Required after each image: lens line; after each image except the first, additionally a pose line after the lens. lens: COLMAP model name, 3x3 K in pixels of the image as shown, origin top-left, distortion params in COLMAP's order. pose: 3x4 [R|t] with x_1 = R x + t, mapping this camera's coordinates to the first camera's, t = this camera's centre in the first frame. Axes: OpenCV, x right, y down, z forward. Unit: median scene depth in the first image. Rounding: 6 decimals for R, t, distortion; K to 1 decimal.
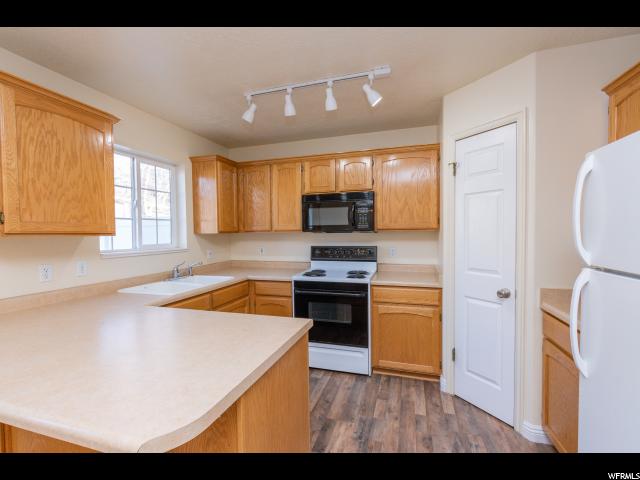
lens RADIAL K [[287.2, 0, 320.0], [0, 287.2, 240.0], [0, 0, 1]] dist [-0.000979, -0.000019]
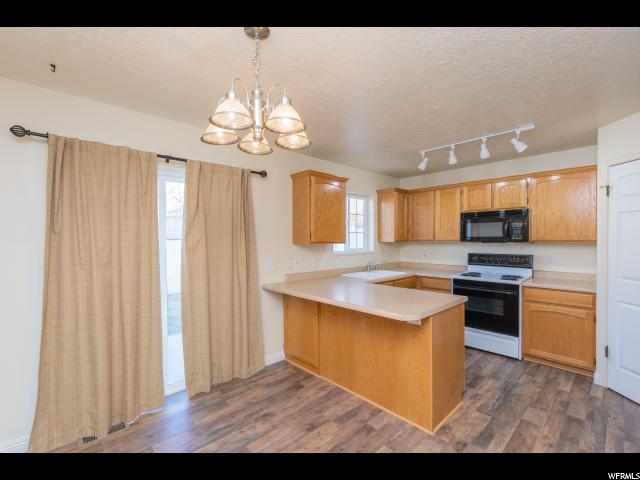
lens RADIAL K [[290.9, 0, 313.6], [0, 290.9, 241.1], [0, 0, 1]] dist [-0.001294, -0.000672]
pose [[0.864438, 0.012989, -0.502571, 0.026097], [-0.018626, 0.999807, -0.006197, -0.011949], [0.502394, 0.014717, 0.864514, -0.504114]]
